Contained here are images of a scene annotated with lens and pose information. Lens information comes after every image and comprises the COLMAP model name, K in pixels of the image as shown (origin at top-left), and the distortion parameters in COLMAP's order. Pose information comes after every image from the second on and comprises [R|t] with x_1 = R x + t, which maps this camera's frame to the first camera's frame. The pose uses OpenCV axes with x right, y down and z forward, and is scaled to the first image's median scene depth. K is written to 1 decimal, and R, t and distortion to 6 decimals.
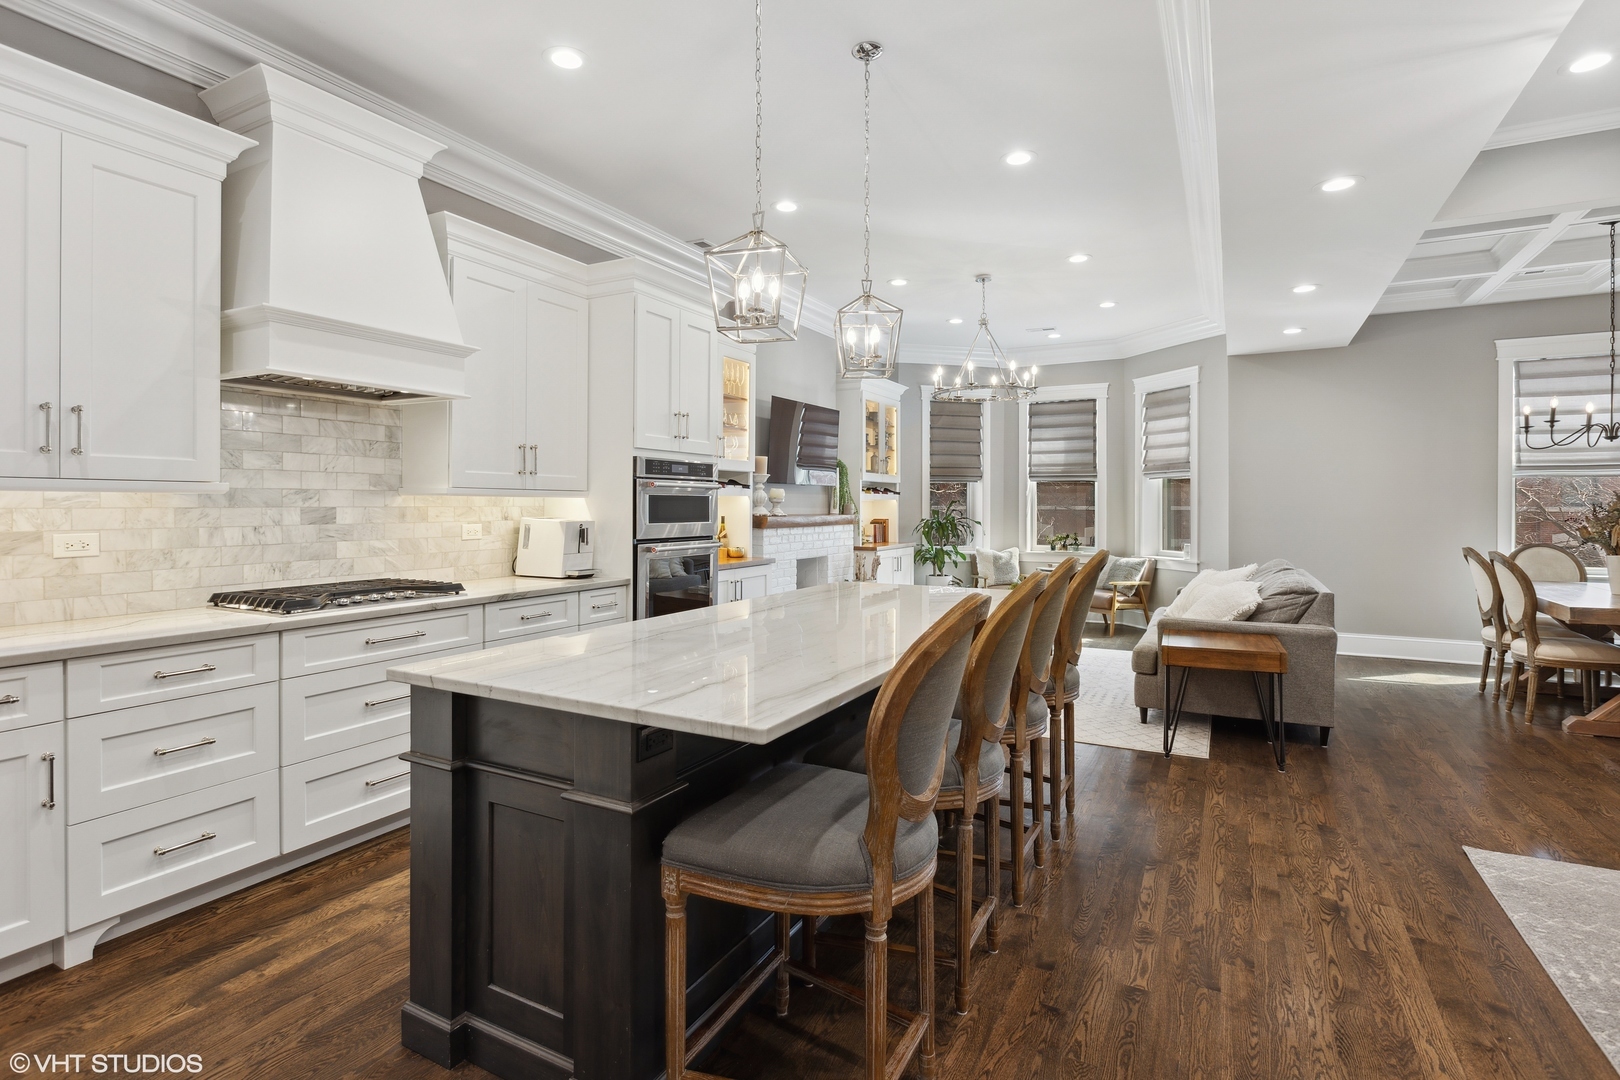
lens RADIAL K [[800.9, 0, 808.1], [0, 800.9, 504.6], [0, 0, 1]] dist [0.001177, -0.000626]
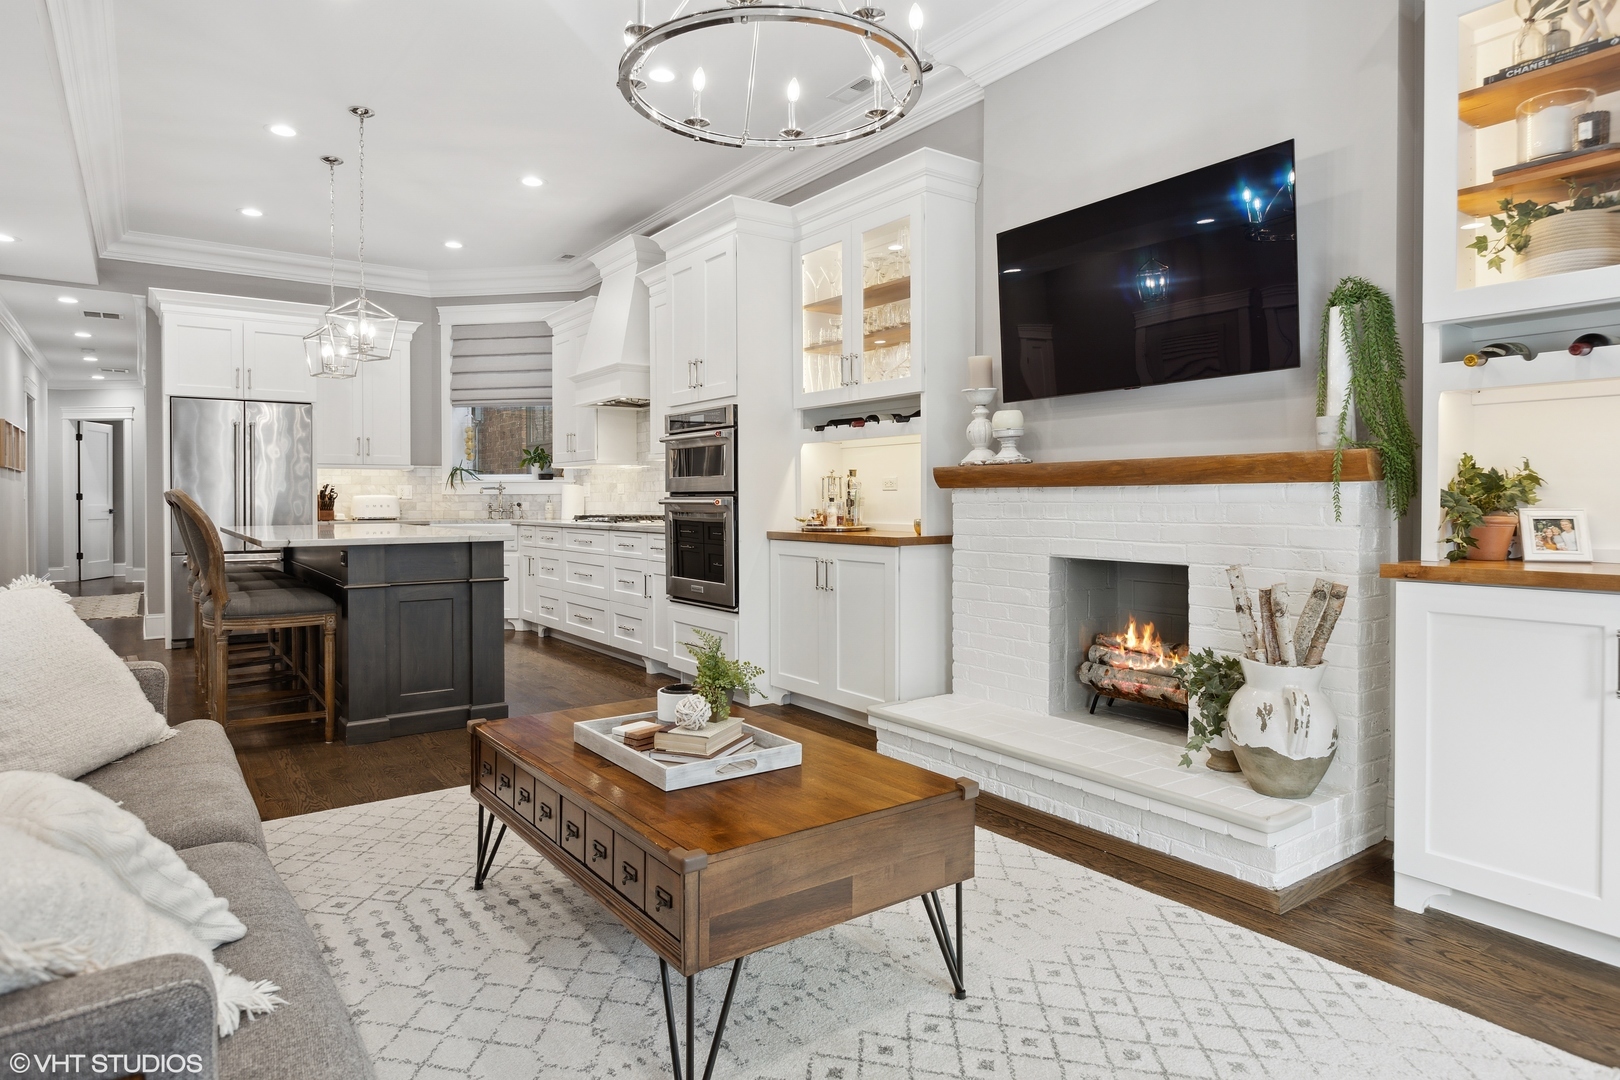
lens RADIAL K [[920.5, 0, 807.3], [0, 920.5, 528.9], [0, 0, 1]] dist [-0.002802, -0.001710]
pose [[-0.442976, 0.029398, -0.896052, 0.483082], [0.003391, 0.999510, 0.031116, 0.032552], [0.896527, 0.010746, -0.442858, 1.017817]]
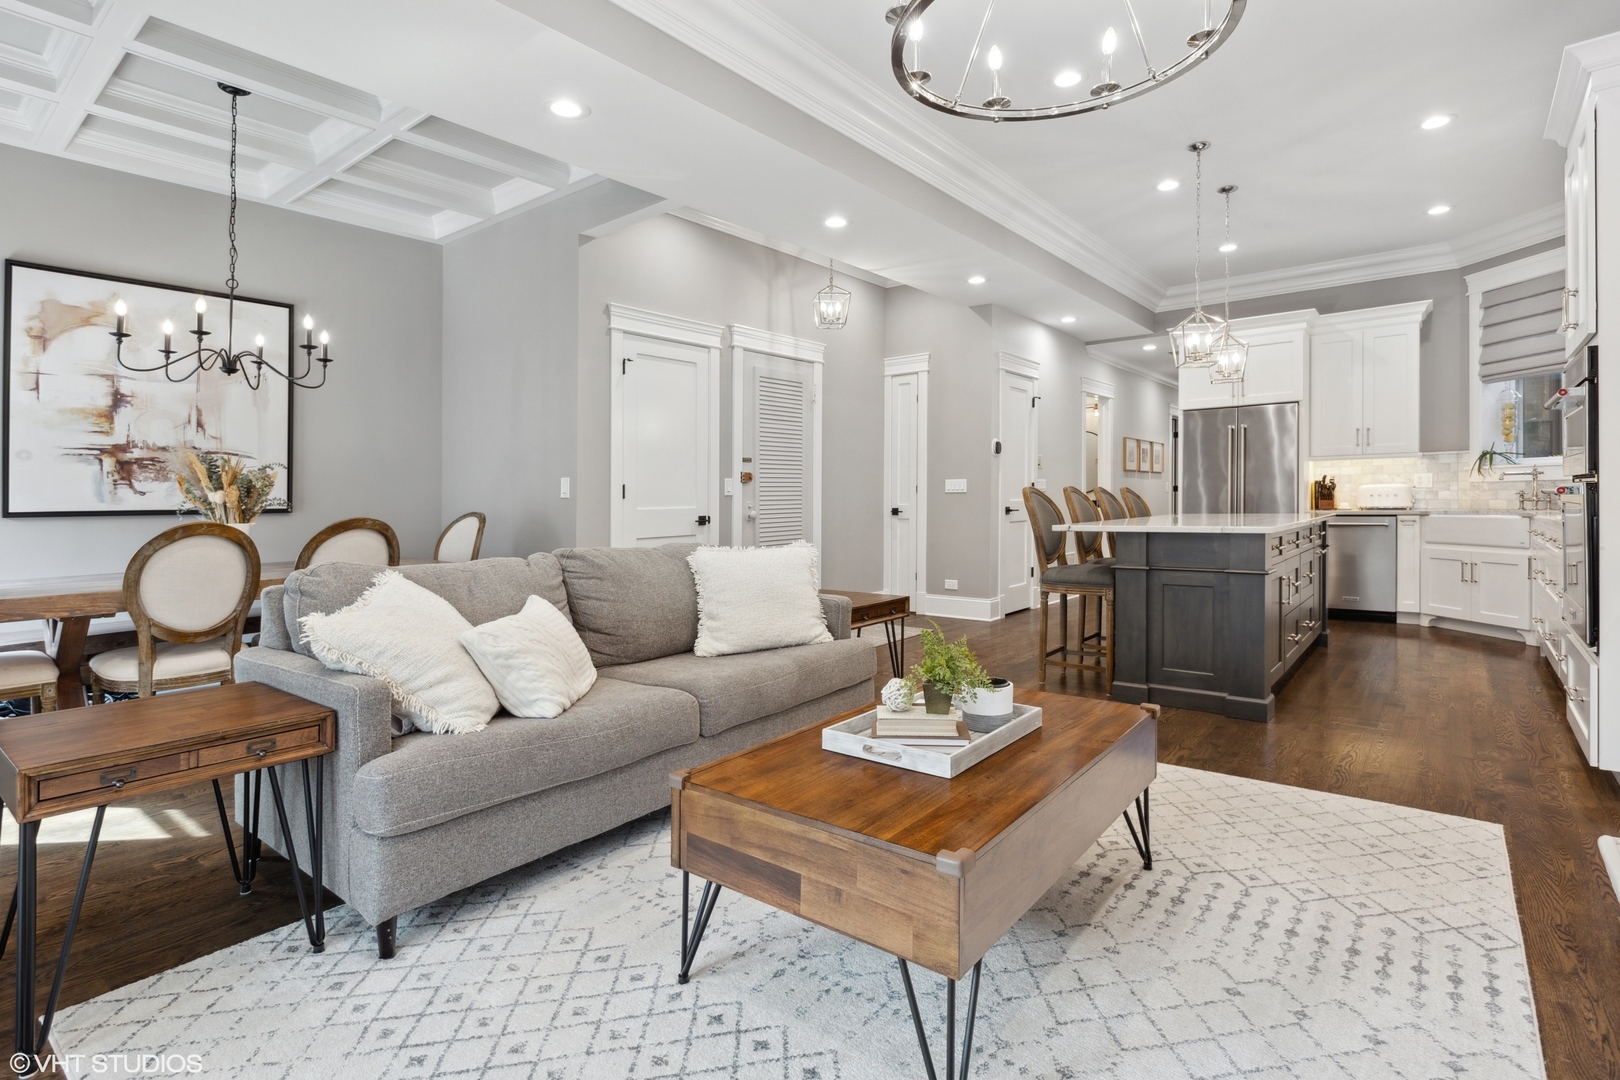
lens RADIAL K [[800.9, 0, 808.1], [0, 800.9, 504.6], [0, 0, 1]] dist [0.001177, -0.000626]
pose [[-0.981370, 0.013505, 0.191654, 0.214079], [0.015085, 0.999863, 0.006787, 0.031928], [-0.191536, 0.009551, -0.981439, 1.131325]]
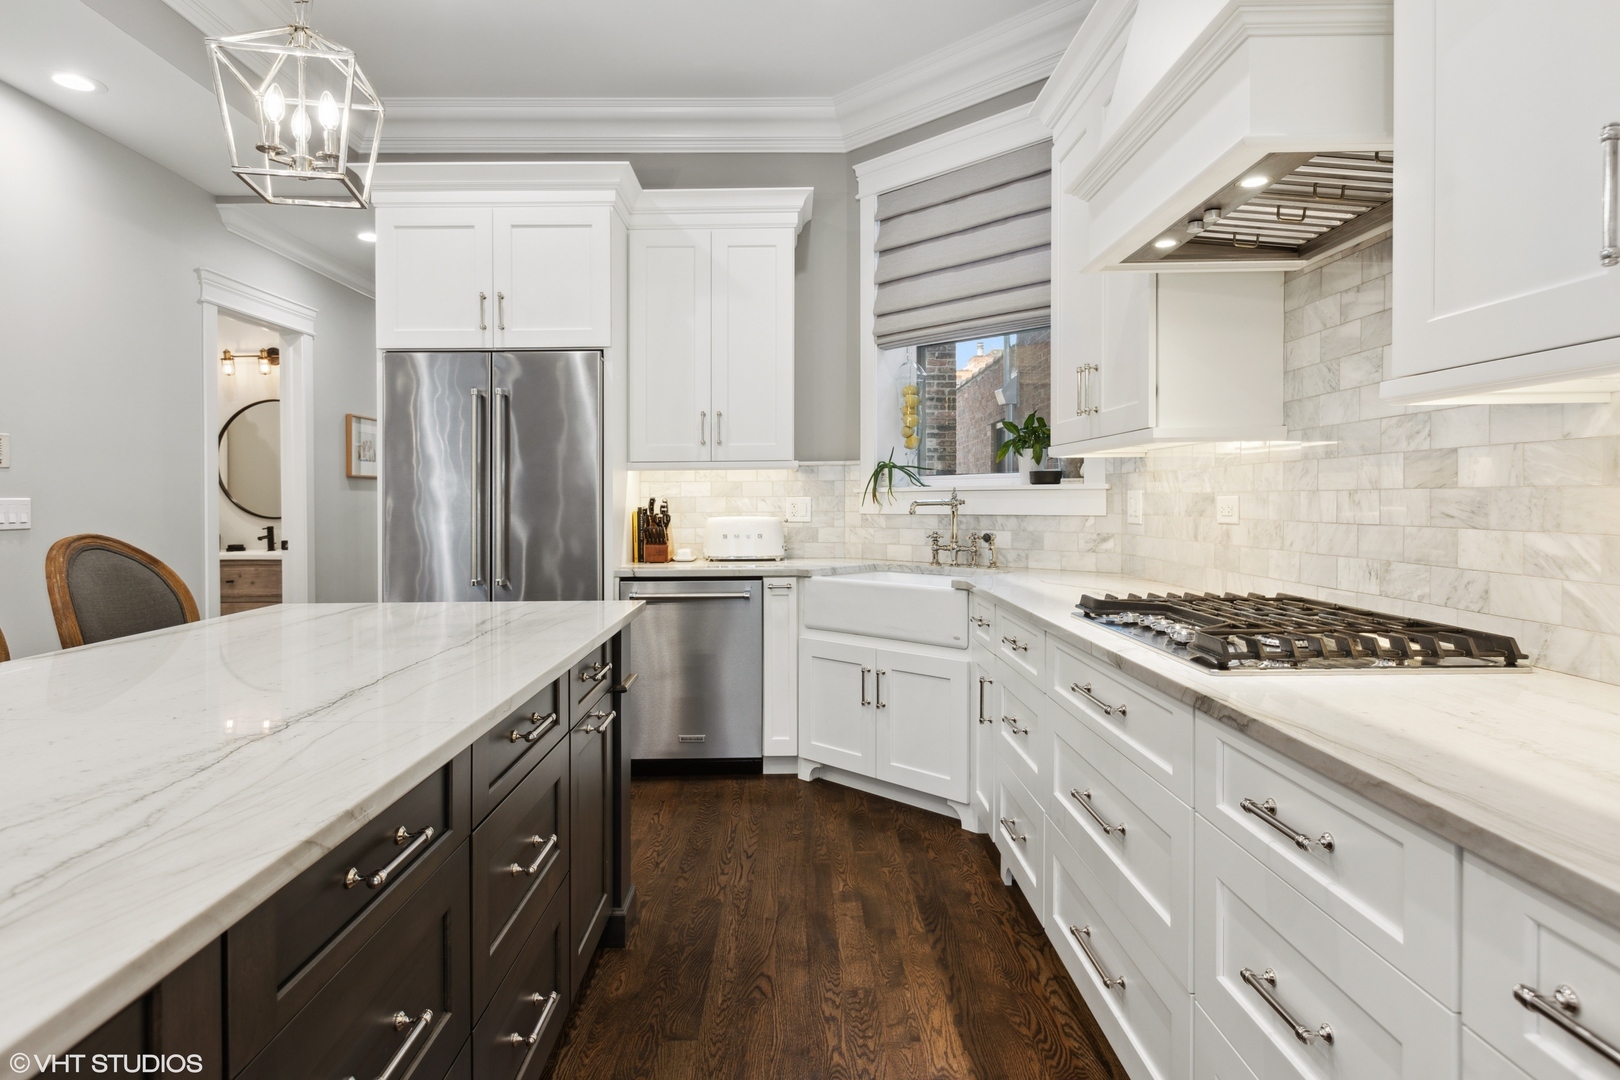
lens RADIAL K [[899.5, 0, 803.9], [0, 899.5, 507.8], [0, 0, 1]] dist [-0.001751, -0.001044]
pose [[-0.878890, 0.012399, -0.476862, -0.025530], [0.008256, 0.999908, 0.010784, 0.013119], [0.476952, 0.005541, -0.878912, 0.611225]]
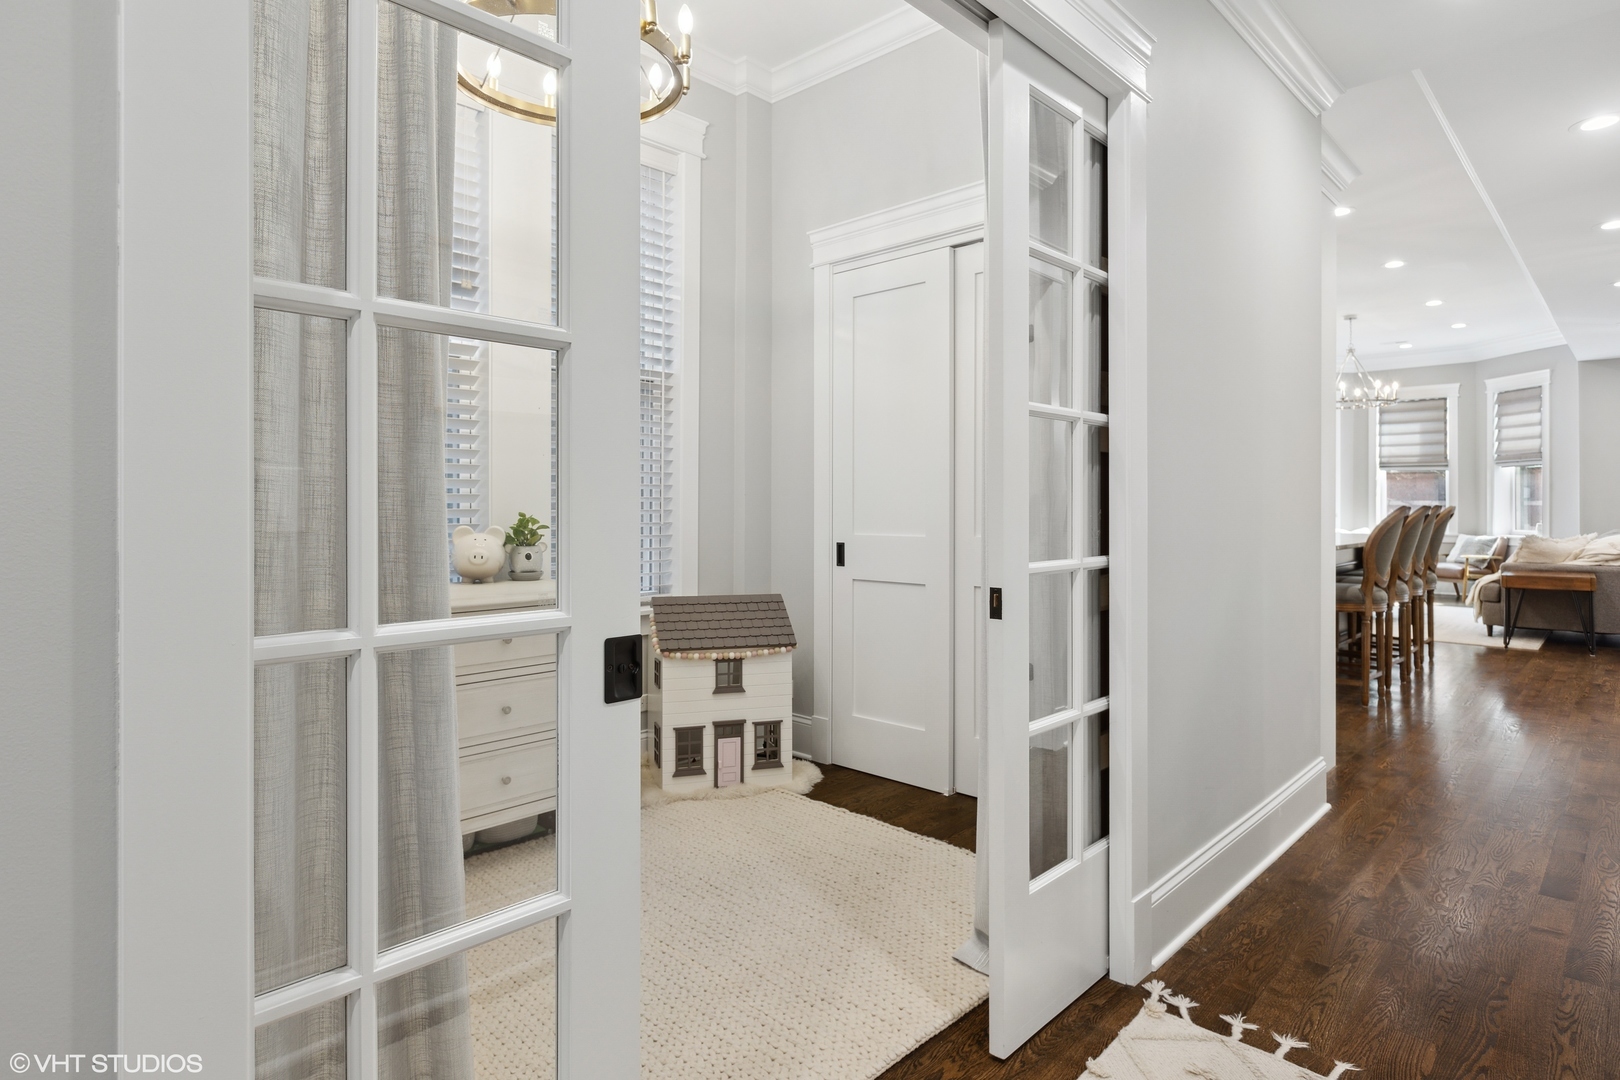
lens RADIAL K [[881.8, 0, 809.0], [0, 881.8, 492.0], [0, 0, 1]] dist [0.000477, -0.000776]
pose [[0.961968, 0.000791, -0.273162, -0.208645], [-0.004030, 0.999928, -0.011295, 0.024546], [0.273133, 0.011967, 0.961902, -0.553391]]
